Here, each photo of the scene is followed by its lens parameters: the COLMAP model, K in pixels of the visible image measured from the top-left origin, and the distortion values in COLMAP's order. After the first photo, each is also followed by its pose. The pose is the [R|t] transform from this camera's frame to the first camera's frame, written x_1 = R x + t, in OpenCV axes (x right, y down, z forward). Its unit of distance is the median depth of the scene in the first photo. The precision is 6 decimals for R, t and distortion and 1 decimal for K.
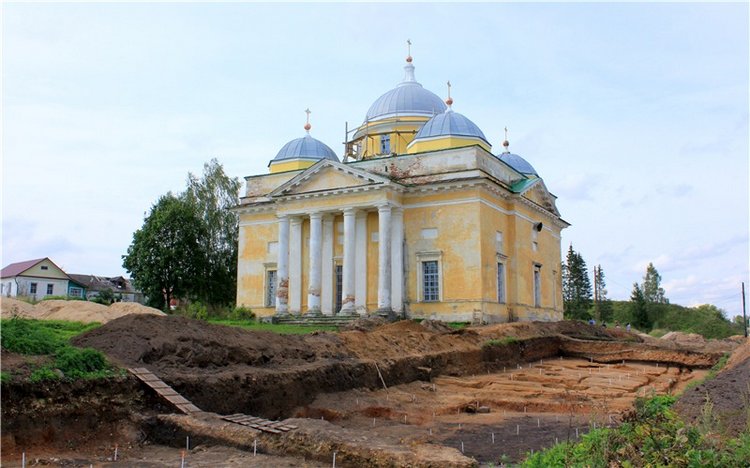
lens RADIAL K [[702.9, 0, 374.8], [0, 702.9, 209.8], [0, 0, 1]] dist [-0.154892, 0.150767]
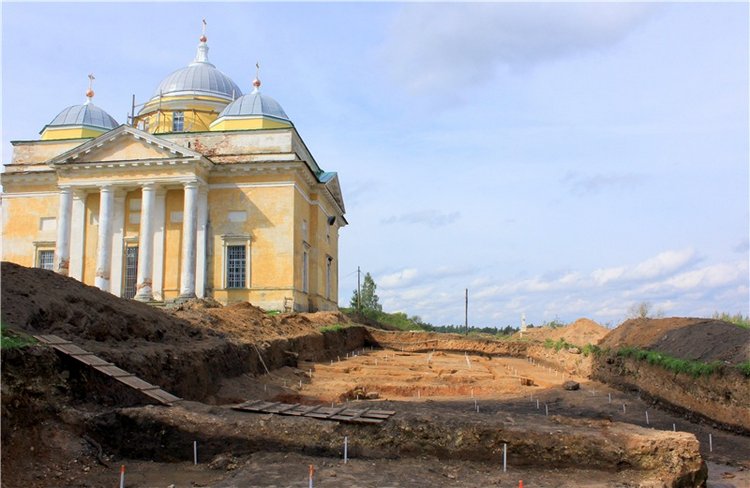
lens RADIAL K [[653.0, 0, 375.0], [0, 653.0, 244.0], [0, 0, 1]] dist [-0.161016, 0.146244]
pose [[0.910182, 0.051686, 0.410970, -0.108430], [-0.065233, 0.997689, 0.018997, 0.041914], [-0.409039, -0.044099, 0.911451, 0.132635]]
